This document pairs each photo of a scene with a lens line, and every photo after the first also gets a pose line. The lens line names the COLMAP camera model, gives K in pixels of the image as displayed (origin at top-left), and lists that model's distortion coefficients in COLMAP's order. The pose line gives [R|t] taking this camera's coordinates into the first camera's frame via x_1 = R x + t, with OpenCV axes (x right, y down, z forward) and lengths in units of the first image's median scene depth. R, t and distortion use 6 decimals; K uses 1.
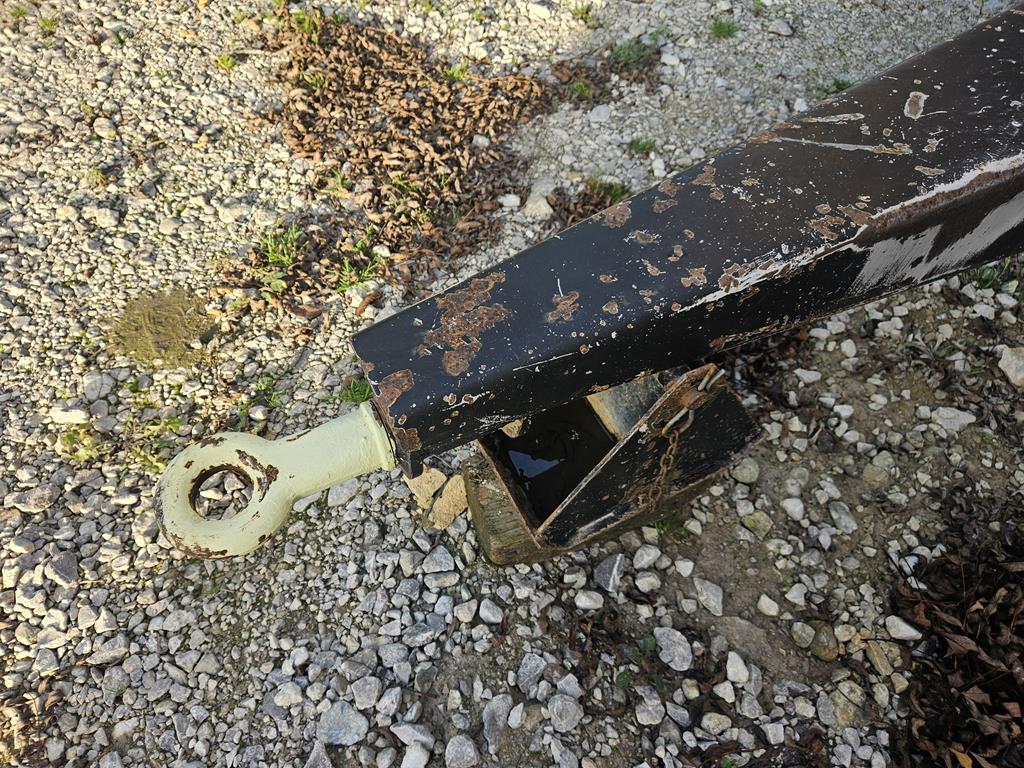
lens RADIAL K [[680.5, 0, 509.6], [0, 680.5, 378.3], [0, 0, 1]] dist [0.054246, -0.023470]
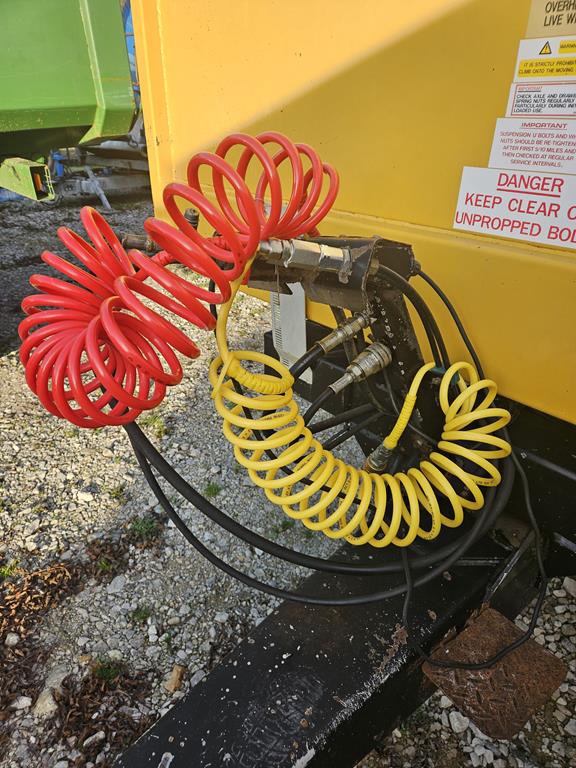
lens RADIAL K [[510.4, 0, 289.3], [0, 510.4, 385.5], [0, 0, 1]] dist [0.054246, -0.023470]
pose [[0.968668, -0.129379, 0.211997, 0.293574], [0.205827, 0.895887, -0.393727, -0.259053], [-0.138985, 0.425026, 0.894447, -0.142135]]
